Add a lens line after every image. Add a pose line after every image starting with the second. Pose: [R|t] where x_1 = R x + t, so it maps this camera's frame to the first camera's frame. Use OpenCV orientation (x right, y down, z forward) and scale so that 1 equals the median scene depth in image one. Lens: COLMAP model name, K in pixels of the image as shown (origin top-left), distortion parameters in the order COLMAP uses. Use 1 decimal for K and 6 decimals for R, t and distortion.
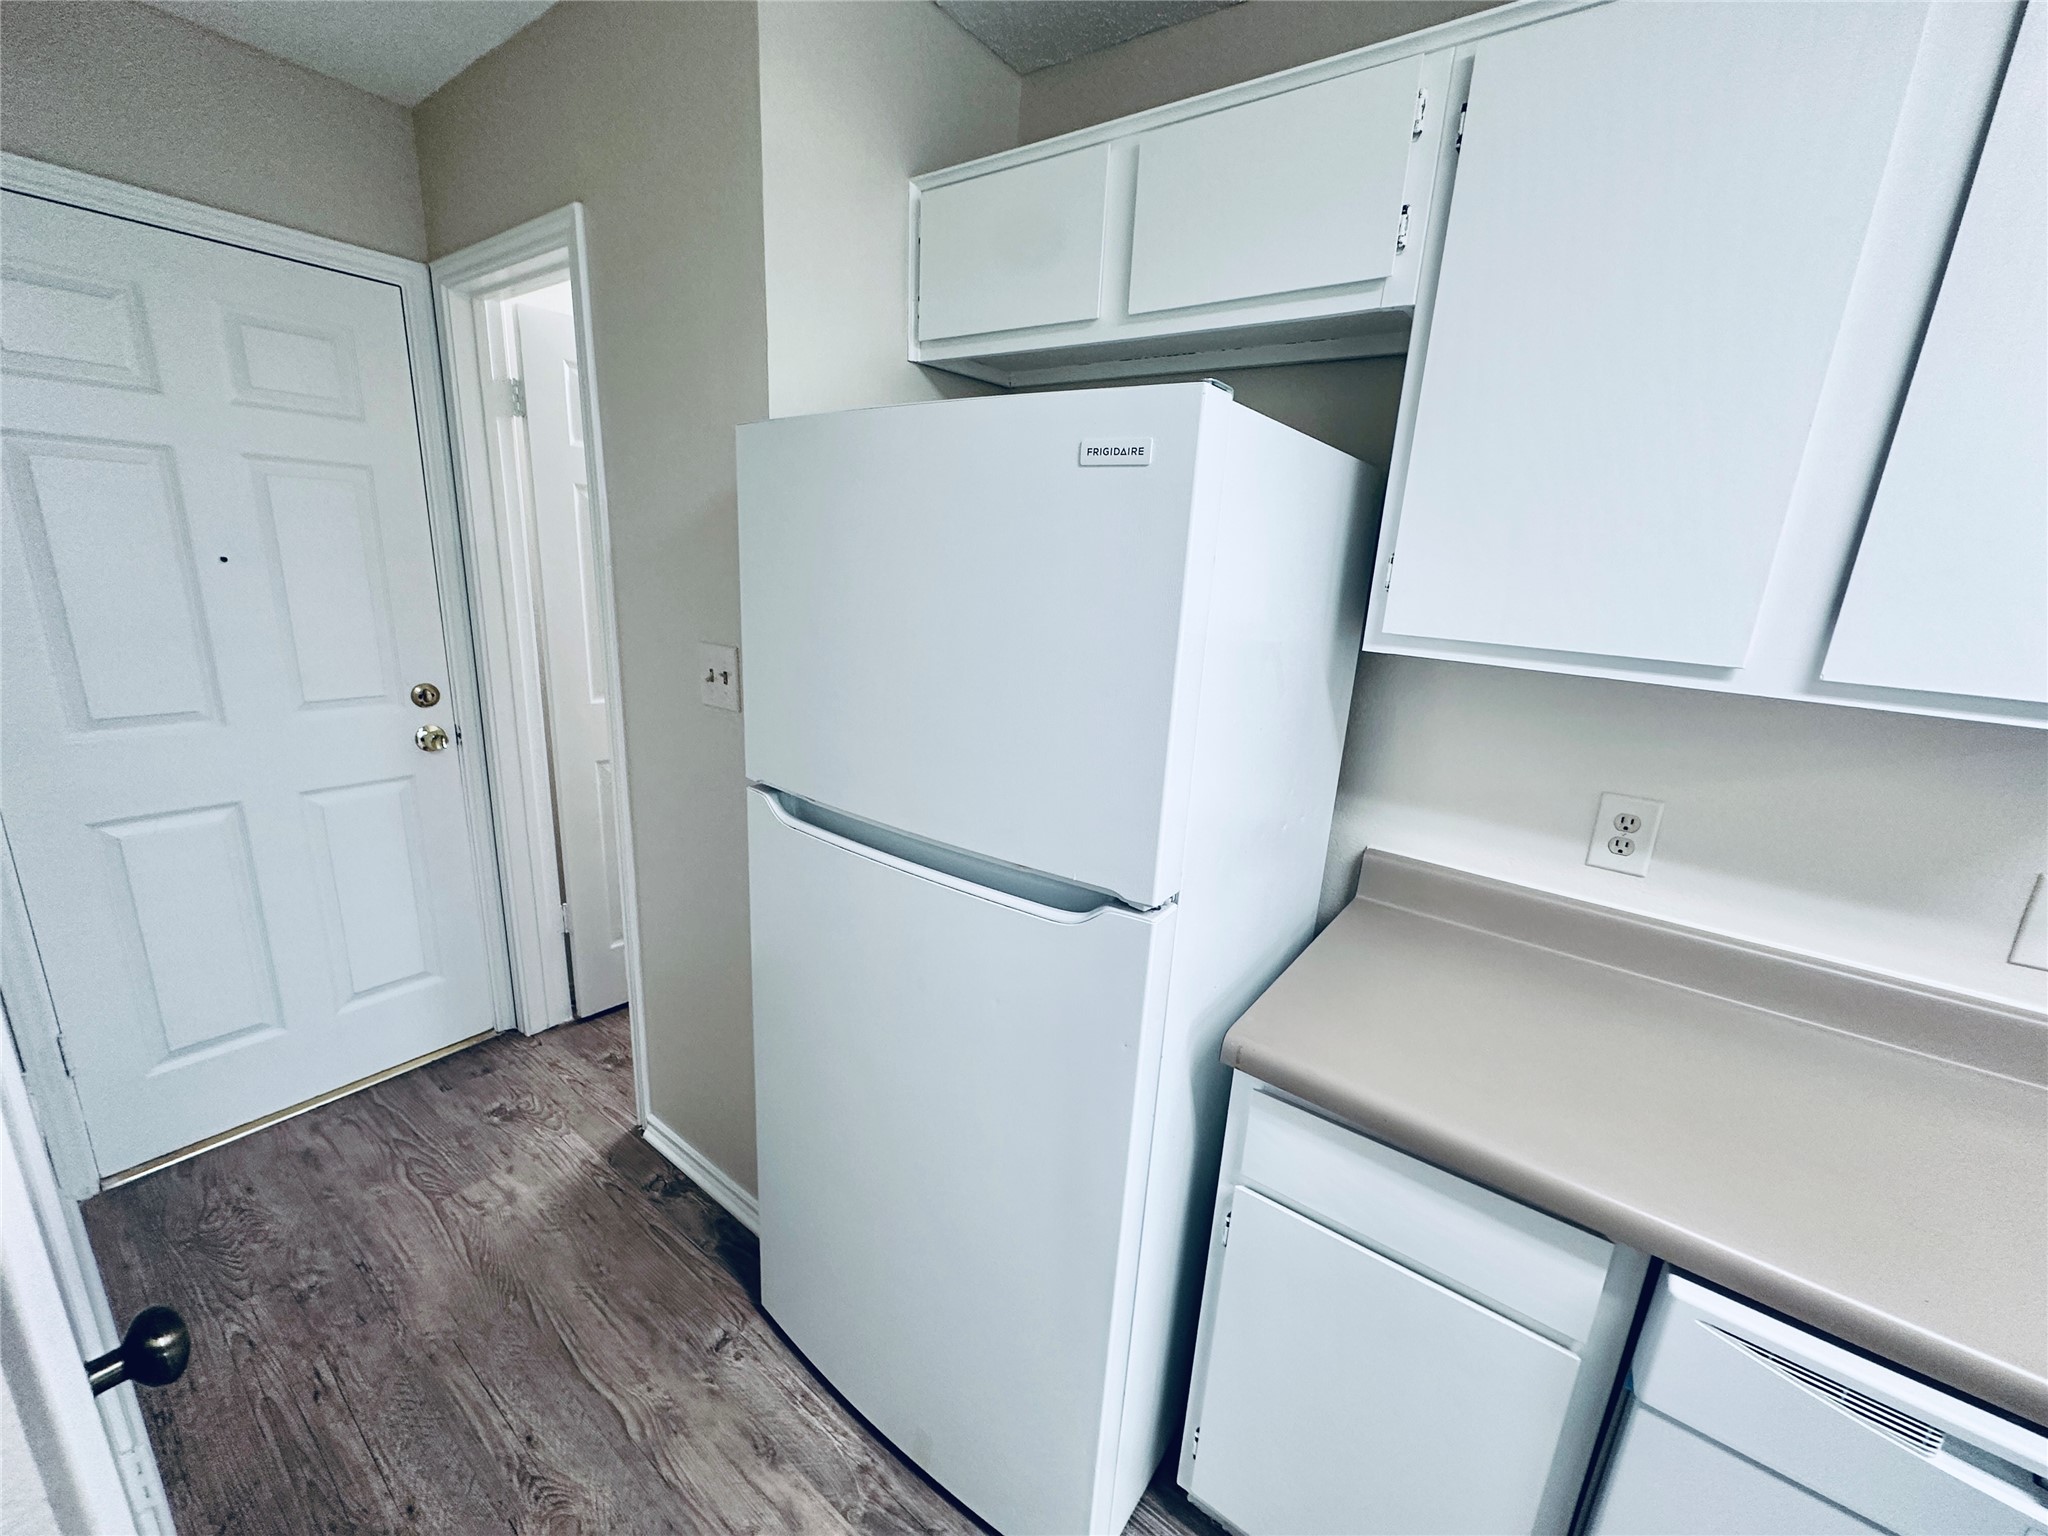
lens RADIAL K [[816.7, 0, 1014.4], [0, 816.7, 765.5], [0, 0, 1]] dist [-0.004411, 0.001434]
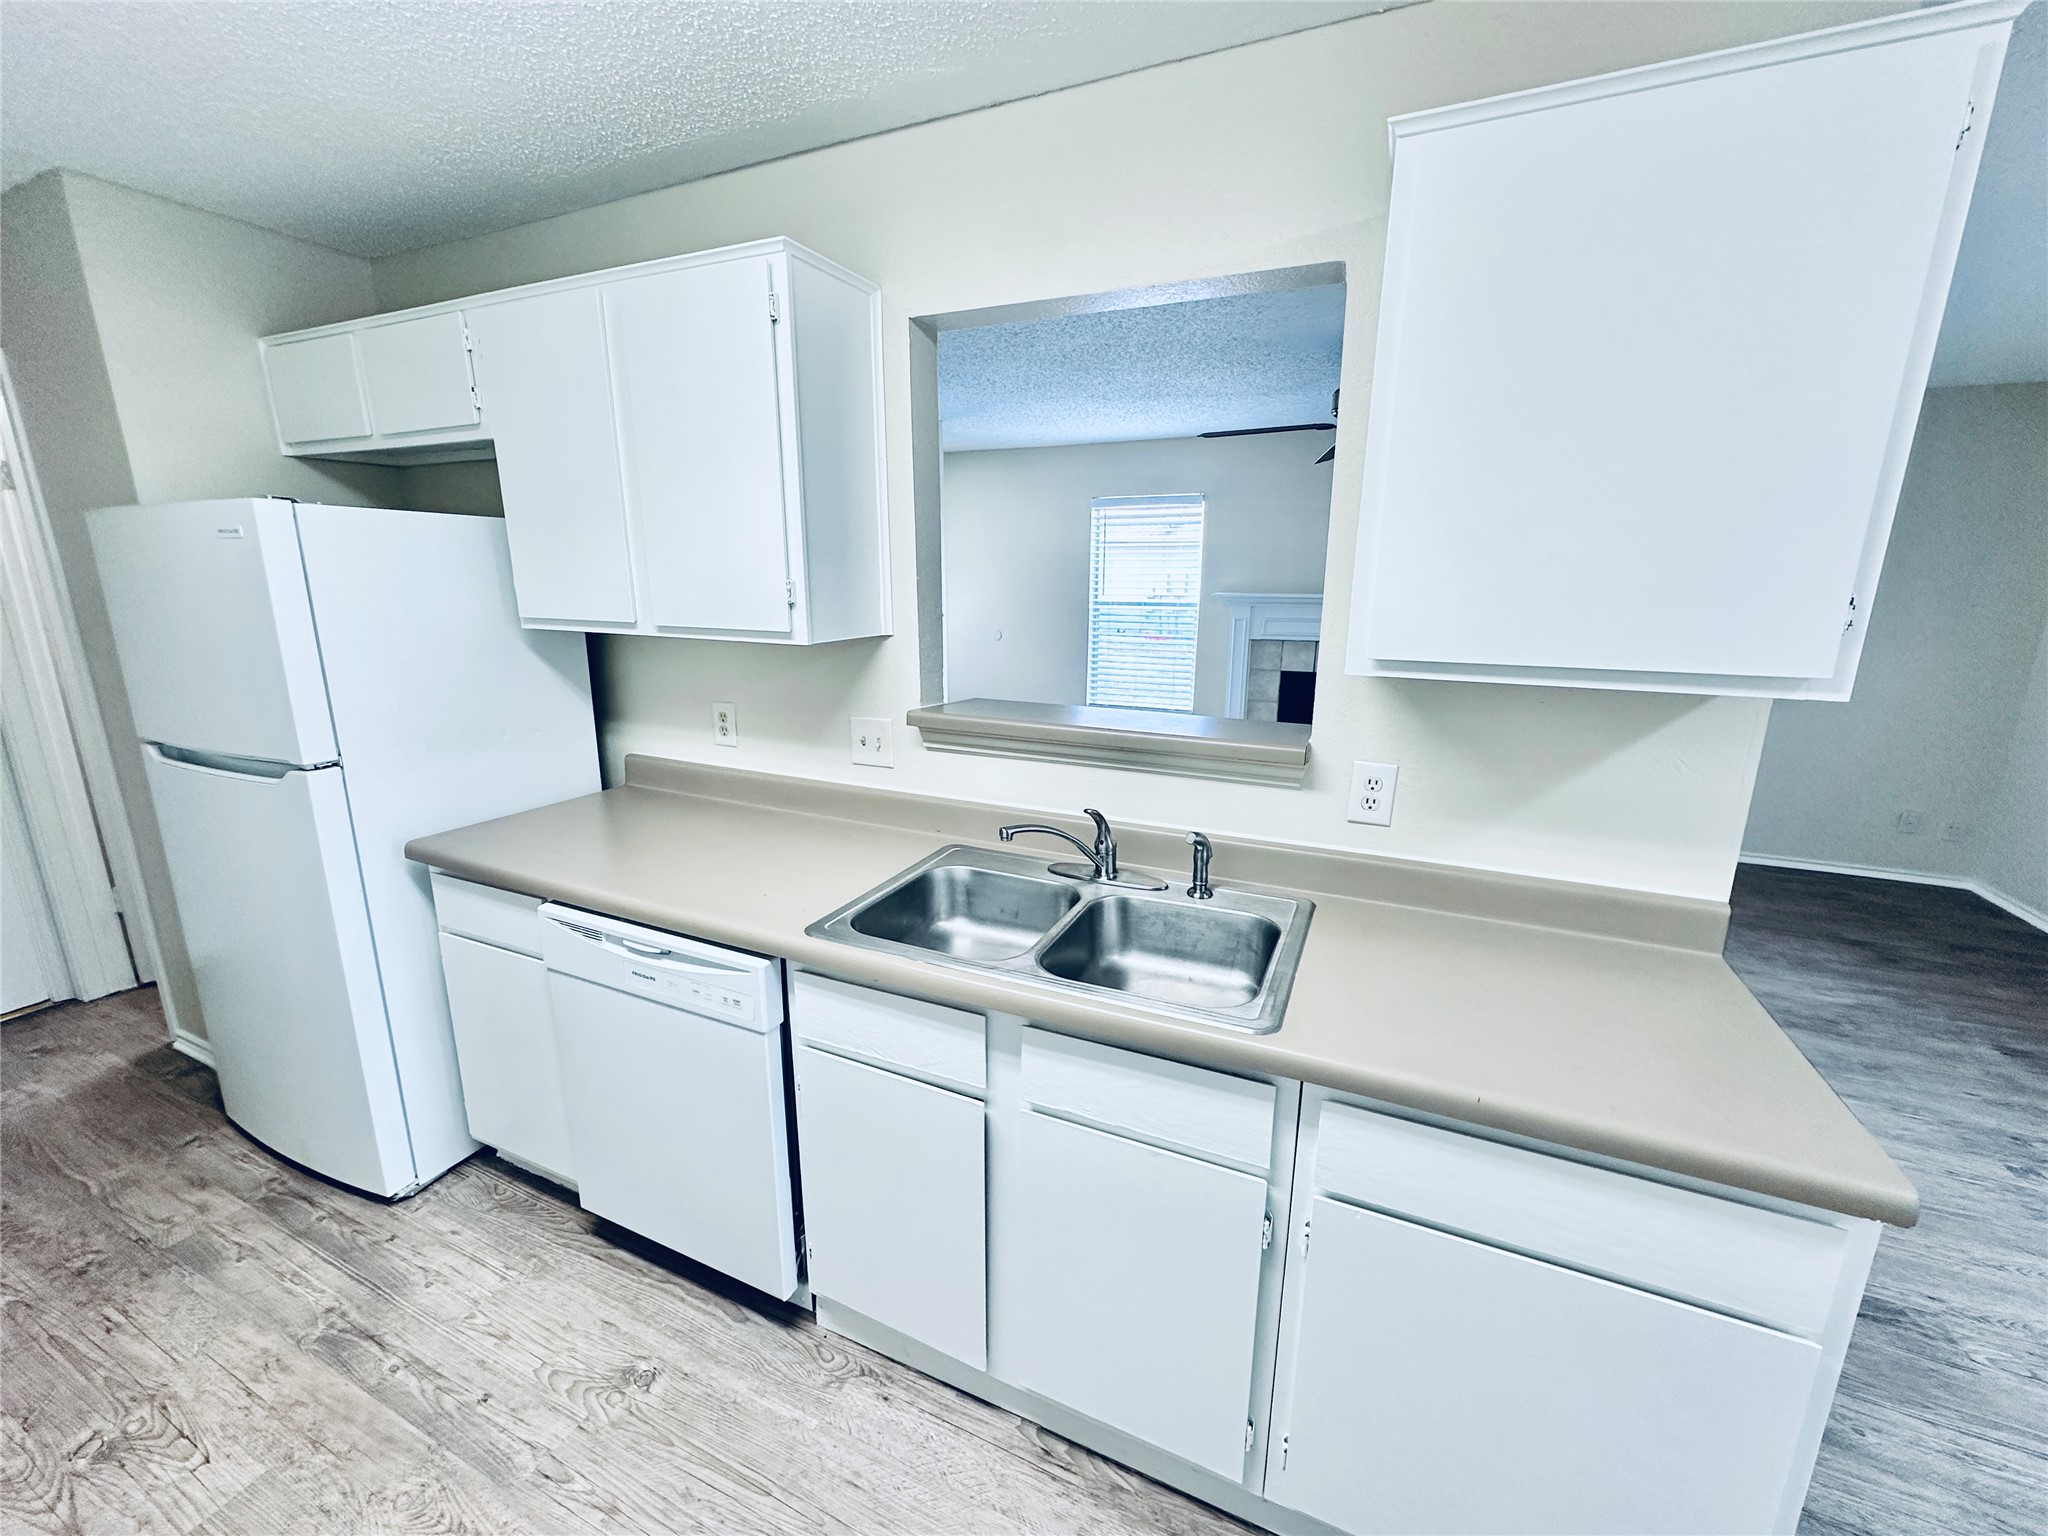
lens RADIAL K [[816.7, 0, 1028.6], [0, 816.7, 767.2], [0, 0, 1]] dist [-0.004411, 0.001434]
pose [[0.975219, -0.093547, 0.200489, 0.848244], [0.097399, 0.995201, -0.009414, 0.212813], [-0.198647, 0.028708, 0.979651, -0.705309]]
